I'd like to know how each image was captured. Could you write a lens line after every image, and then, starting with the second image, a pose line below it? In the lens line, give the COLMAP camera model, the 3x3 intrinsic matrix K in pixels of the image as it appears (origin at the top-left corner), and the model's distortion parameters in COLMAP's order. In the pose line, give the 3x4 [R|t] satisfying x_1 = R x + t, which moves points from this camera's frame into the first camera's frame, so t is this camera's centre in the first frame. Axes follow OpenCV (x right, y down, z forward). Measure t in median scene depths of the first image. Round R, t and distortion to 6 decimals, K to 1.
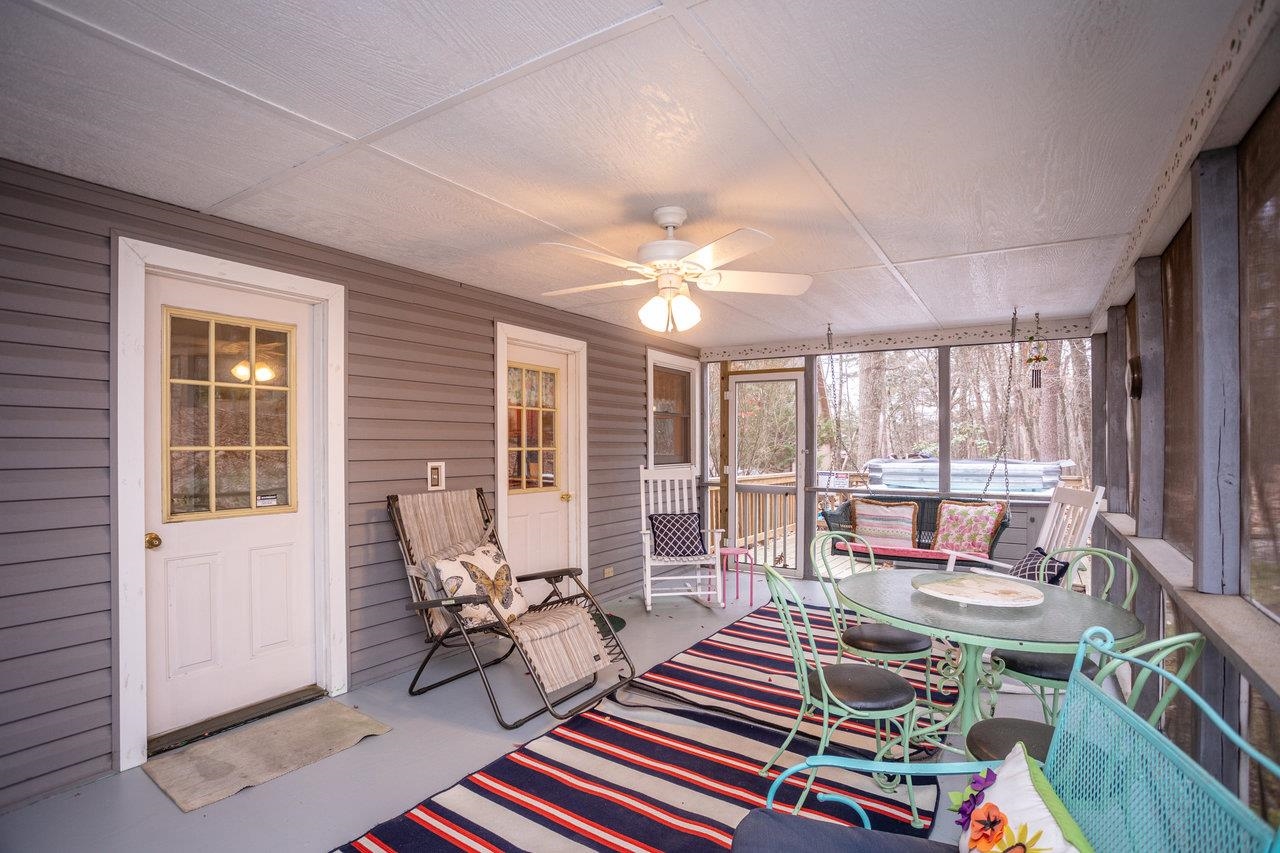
lens RADIAL K [[617.9, 0, 616.0], [0, 617.9, 444.3], [0, 0, 1]] dist [-0.035144, 0.032584]
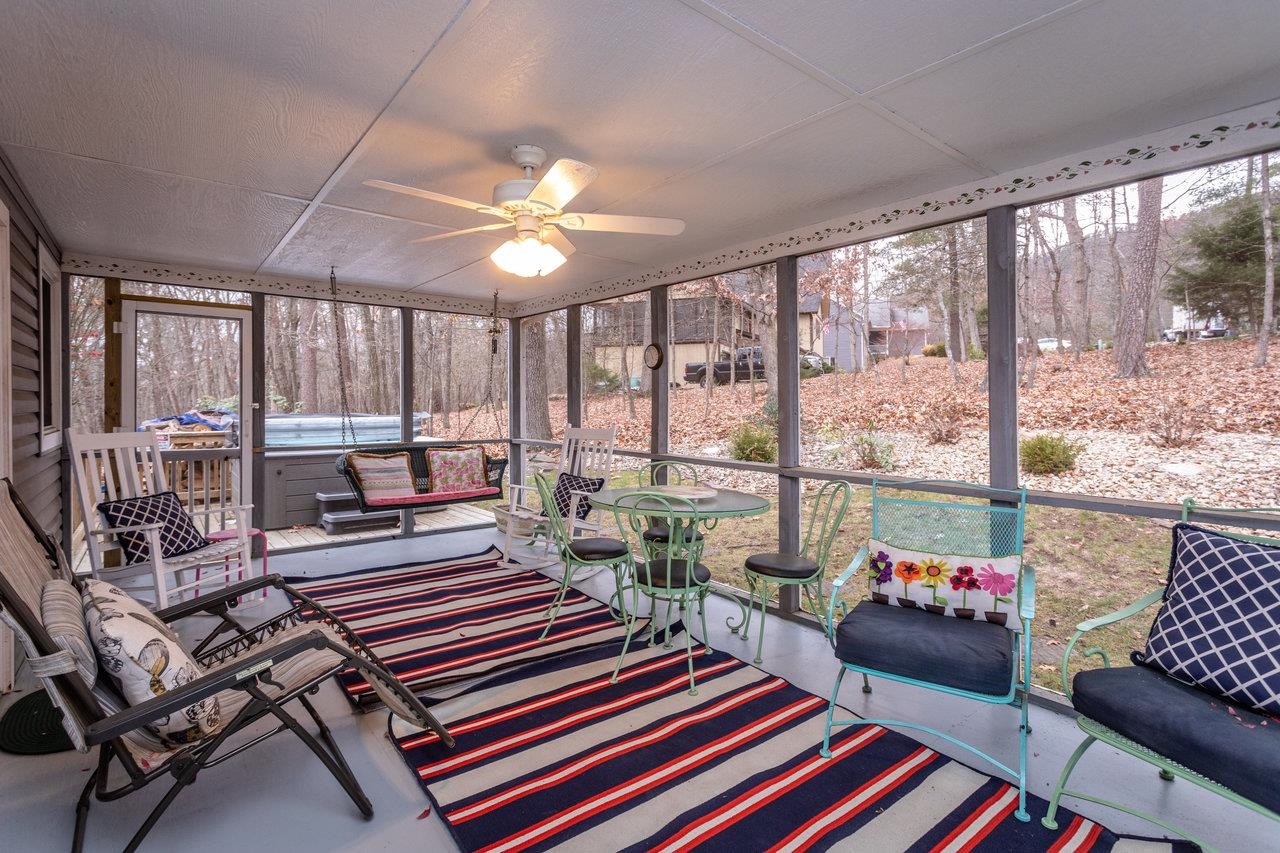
lens RADIAL K [[615.4, 0, 637.7], [0, 615.4, 426.9], [0, 0, 1]] dist [-0.076769, 0.032760]
pose [[0.287426, -0.033877, 0.957204, -0.381477], [-0.001665, 0.999355, 0.035869, 0.011499], [-0.957801, -0.011904, 0.287184, 0.299833]]
